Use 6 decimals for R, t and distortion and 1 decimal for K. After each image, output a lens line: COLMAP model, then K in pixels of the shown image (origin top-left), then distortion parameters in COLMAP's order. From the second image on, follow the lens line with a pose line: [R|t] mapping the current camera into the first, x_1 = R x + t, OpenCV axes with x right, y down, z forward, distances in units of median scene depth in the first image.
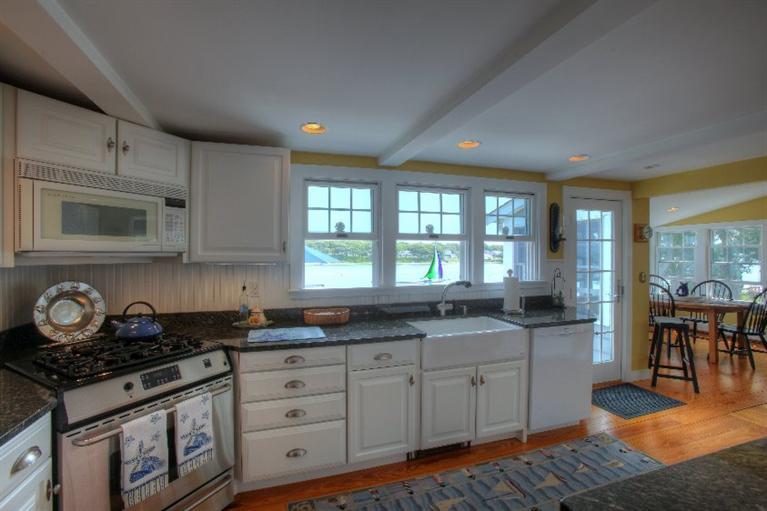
lens RADIAL K [[345.0, 0, 379.8], [0, 345.0, 258.2], [0, 0, 1]] dist [-0.039134, 0.001020]
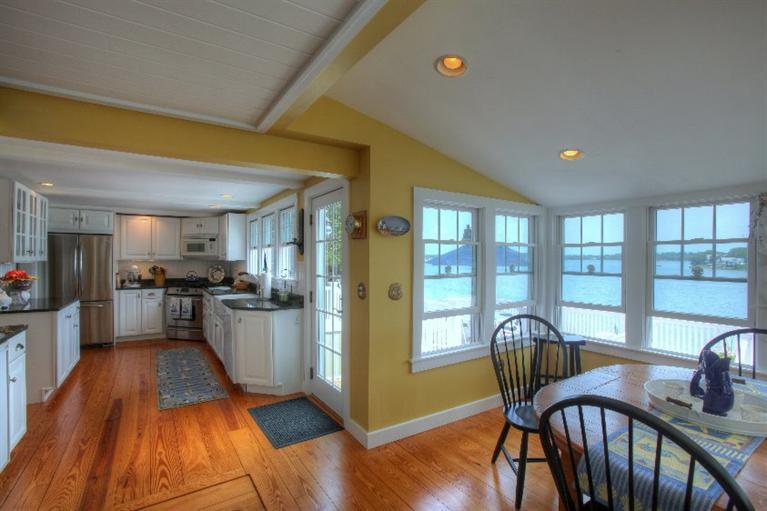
lens RADIAL K [[345.0, 0, 361.5], [0, 345.0, 254.0], [0, 0, 1]] dist [-0.039134, 0.001020]
pose [[0.246891, -0.004320, -0.969034, 2.154014], [-0.008568, 0.999941, -0.006641, -0.020429], [0.969005, 0.009942, 0.246839, 1.224121]]
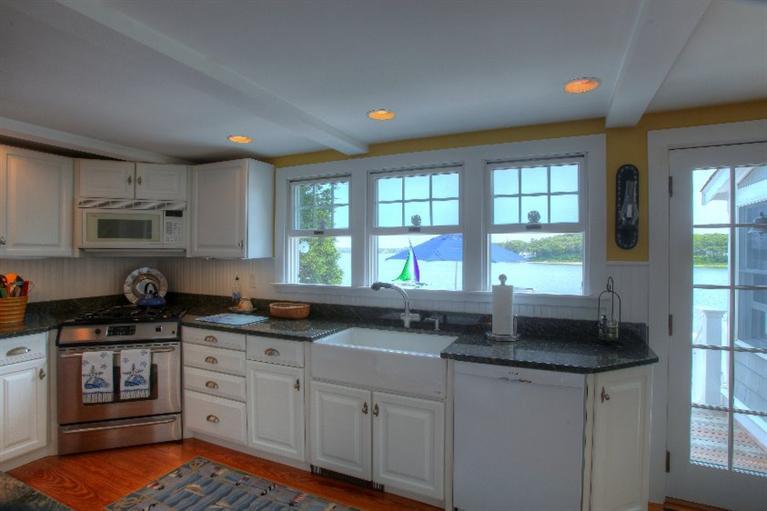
lens RADIAL K [[399.2, 0, 383.7], [0, 399.2, 251.0], [0, 0, 1]] dist [-0.031347, -0.001474]
pose [[0.733354, 0.005272, -0.679827, 0.901937], [-0.011823, 0.999918, -0.005000, -0.008826], [0.679744, 0.011705, 0.733356, 0.315469]]
